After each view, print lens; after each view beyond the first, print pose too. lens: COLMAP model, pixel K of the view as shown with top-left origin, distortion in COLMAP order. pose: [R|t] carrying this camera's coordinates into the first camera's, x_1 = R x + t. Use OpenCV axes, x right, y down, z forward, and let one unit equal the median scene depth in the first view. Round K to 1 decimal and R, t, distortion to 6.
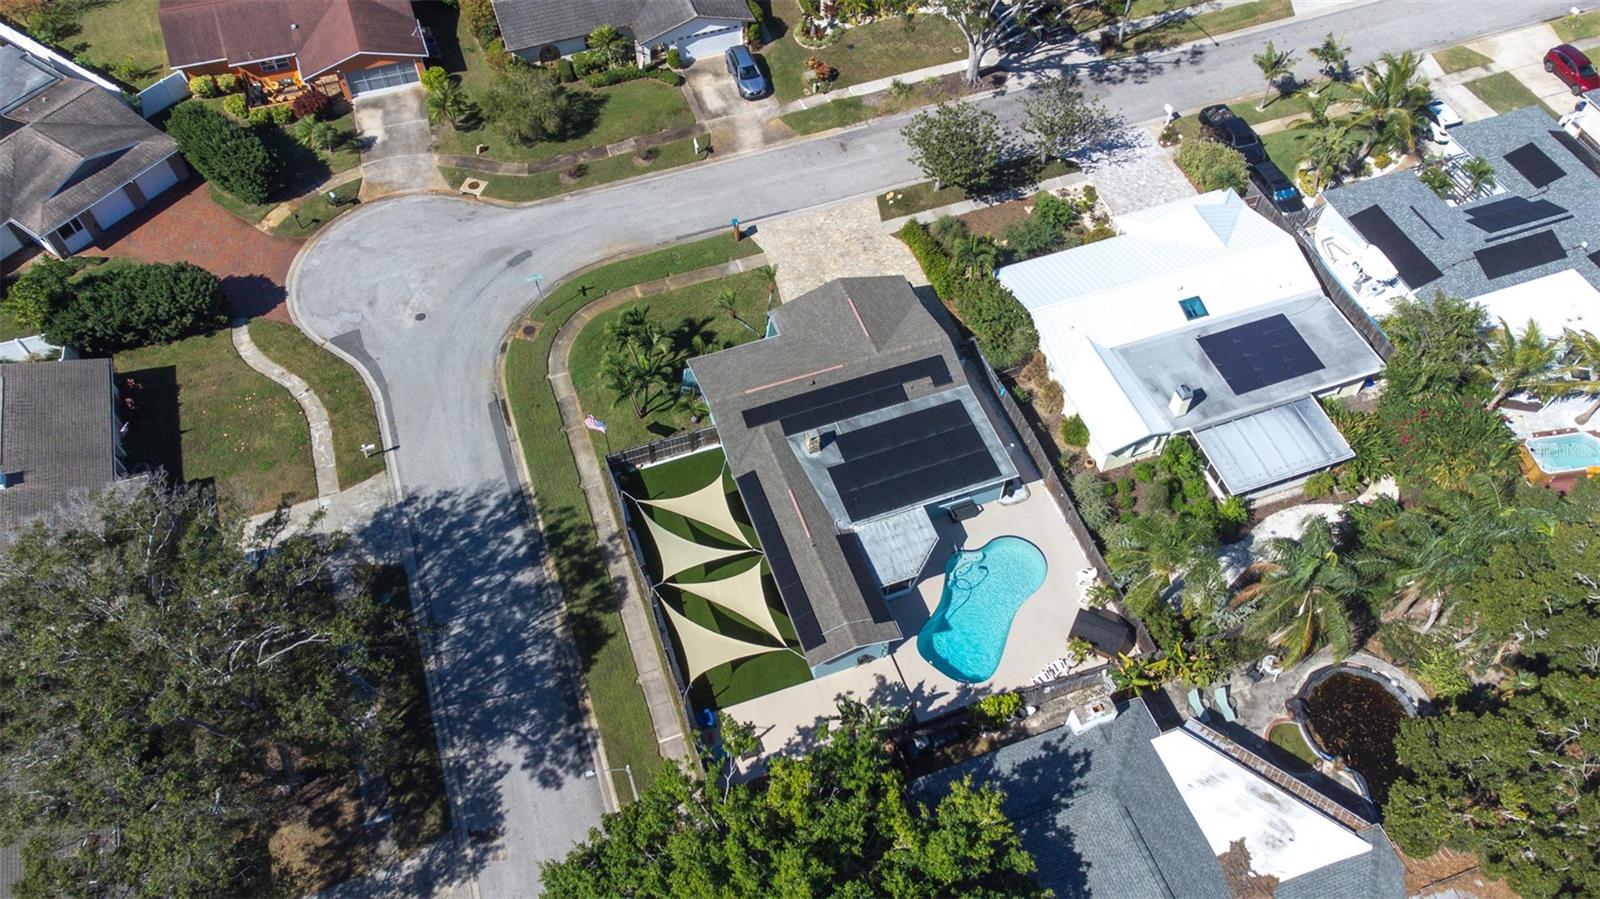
lens RADIAL K [[1195.7, 0, 798.6], [0, 1195.7, 443.1], [0, 0, 1]] dist [0.001165, 0.101168]
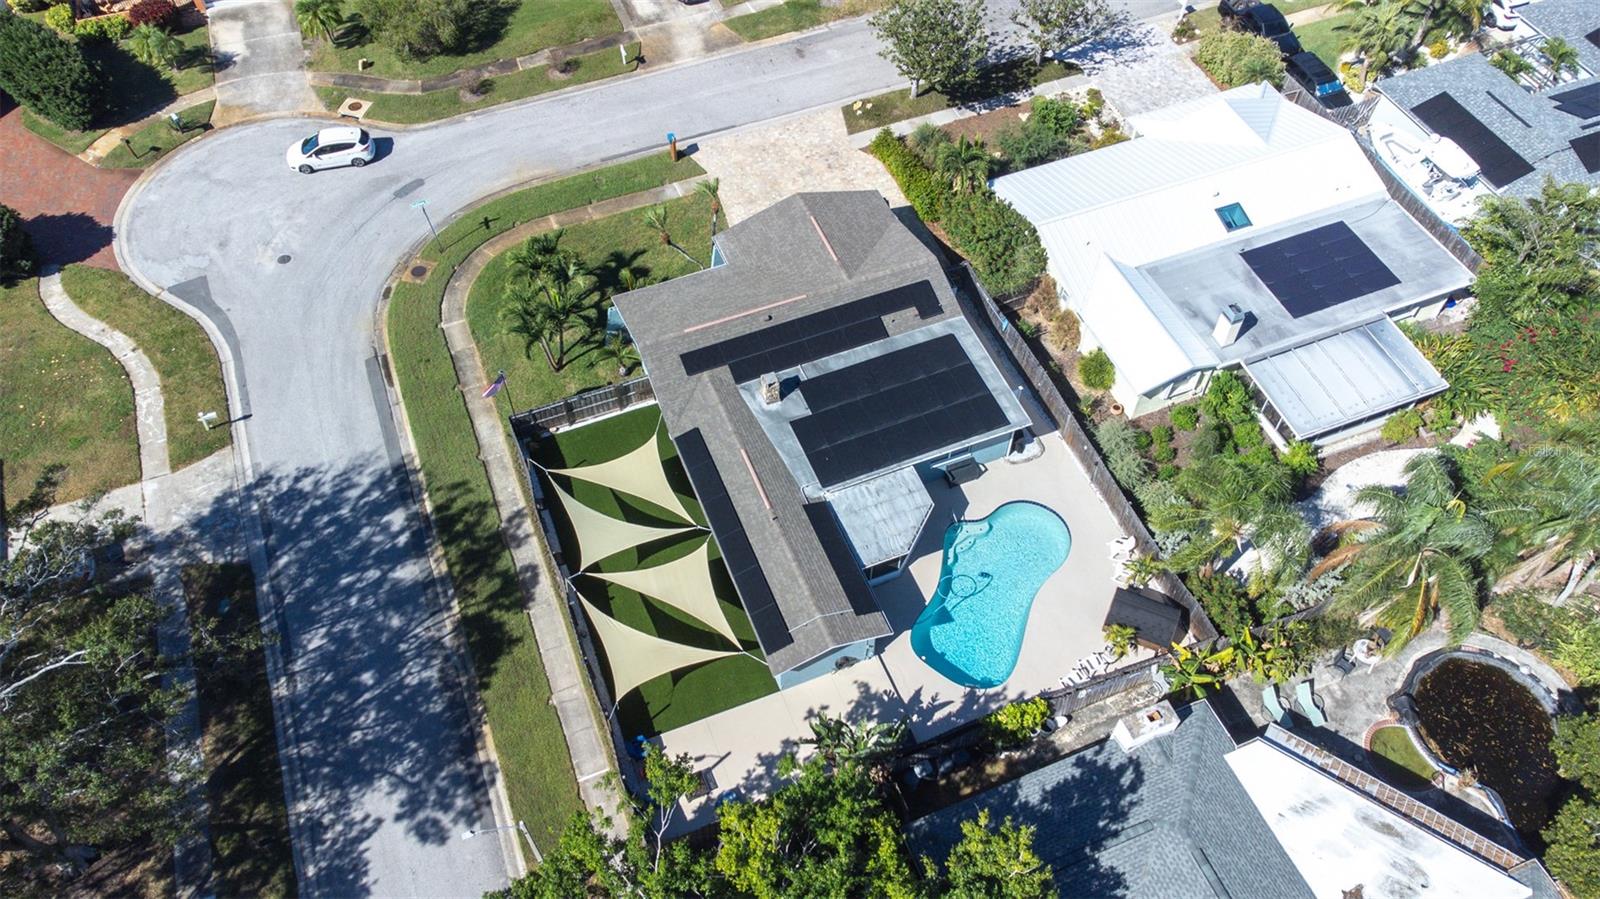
lens RADIAL K [[1195.7, 0, 798.6], [0, 1195.7, 443.1], [0, 0, 1]] dist [0.001165, 0.101168]
pose [[0.999258, -0.030819, 0.023082, 0.010775], [0.030892, 0.999519, -0.002827, 0.035738], [-0.022984, 0.003538, 0.999730, 0.200761]]
